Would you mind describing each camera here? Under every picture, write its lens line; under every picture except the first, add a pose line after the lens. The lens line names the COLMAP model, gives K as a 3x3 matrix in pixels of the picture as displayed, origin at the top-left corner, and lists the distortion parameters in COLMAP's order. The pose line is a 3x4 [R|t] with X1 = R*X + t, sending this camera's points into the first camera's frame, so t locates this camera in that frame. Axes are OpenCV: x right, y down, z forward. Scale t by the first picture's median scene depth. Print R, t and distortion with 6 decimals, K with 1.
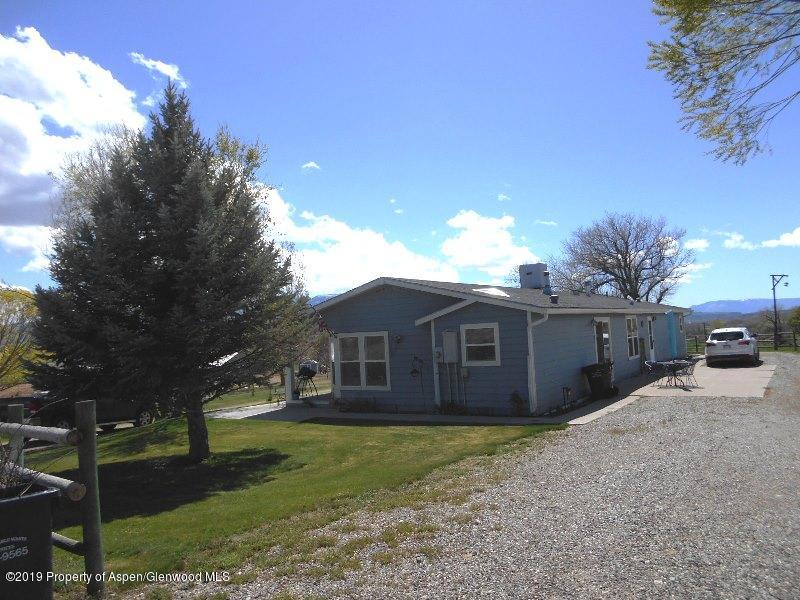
lens RADIAL K [[609.1, 0, 400.0], [0, 609.1, 300.0], [0, 0, 1]] dist [-0.000361, 0.000416]
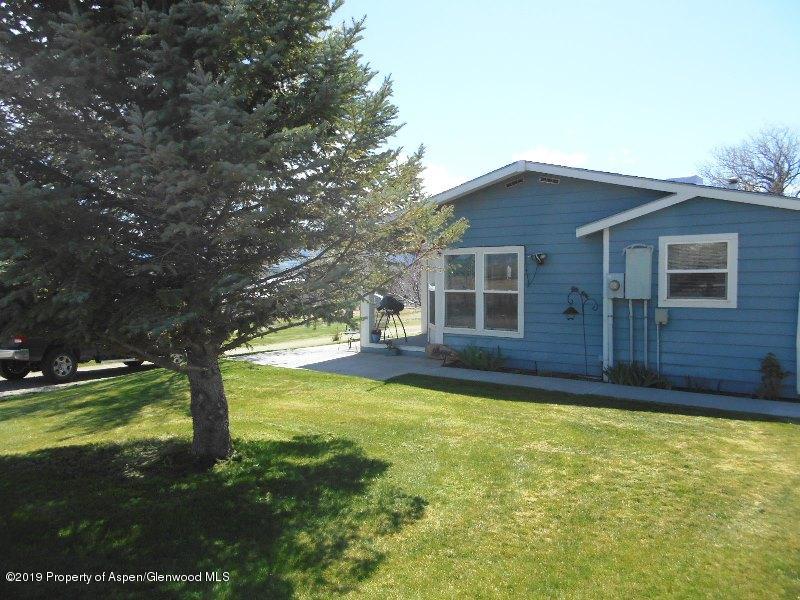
lens RADIAL K [[652.1, 0, 400.0], [0, 652.1, 300.0], [0, 0, 1]] dist [0.001393, 0.004691]
pose [[0.992963, 0.049103, -0.107765, -0.080989], [-0.037715, 0.993728, 0.105274, 0.044632], [0.112258, -0.100469, 0.988587, 0.336618]]
